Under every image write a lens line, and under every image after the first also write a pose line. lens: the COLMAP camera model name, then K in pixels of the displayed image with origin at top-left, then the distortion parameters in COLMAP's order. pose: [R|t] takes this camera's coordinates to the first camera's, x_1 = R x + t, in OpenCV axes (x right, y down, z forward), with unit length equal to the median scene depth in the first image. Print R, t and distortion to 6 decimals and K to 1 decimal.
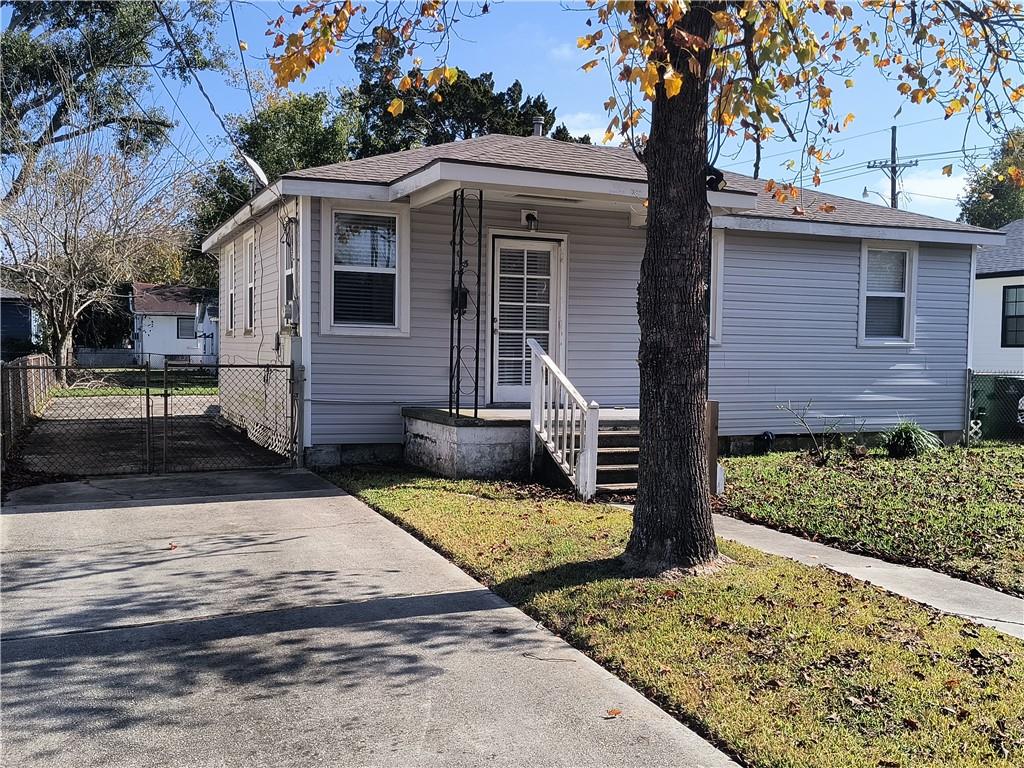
lens RADIAL K [[989.4, 0, 514.1], [0, 989.4, 379.9], [0, 0, 1]] dist [0.043816, 0.000000]
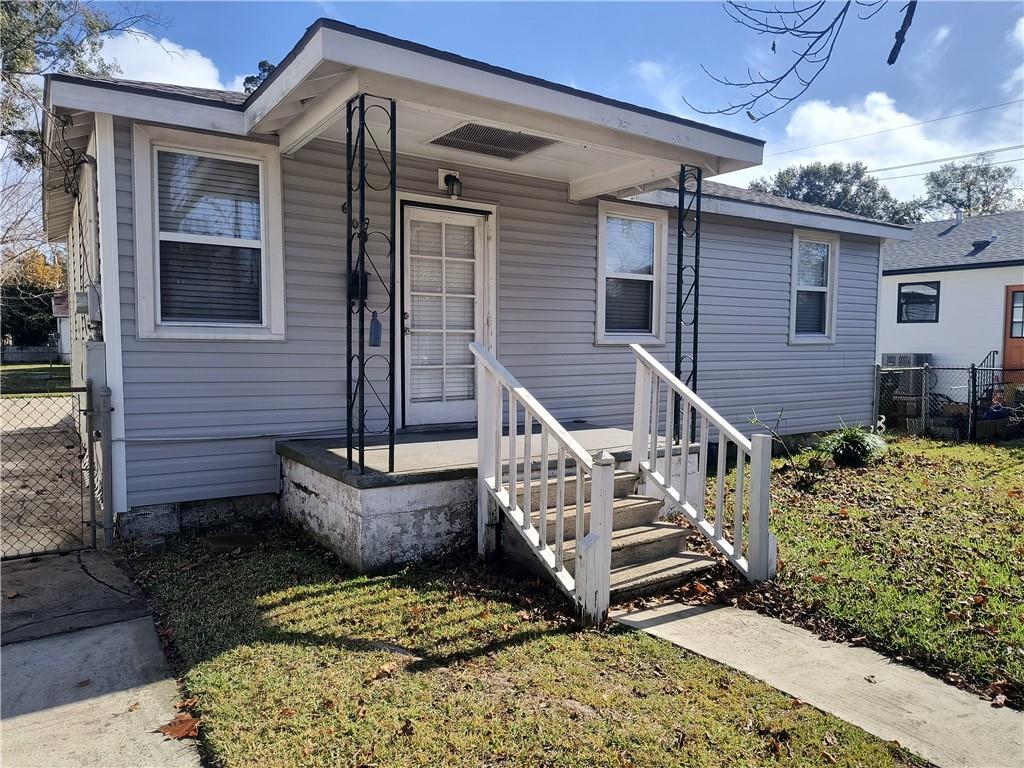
lens RADIAL K [[698.9, 0, 517.7], [0, 698.9, 375.9], [0, 0, 1]] dist [0.043589, -0.050133]
pose [[0.982764, -0.019591, 0.183826, -0.033522], [0.016222, 0.999672, 0.019815, -0.023809], [-0.184154, -0.016492, 0.982759, 0.454052]]
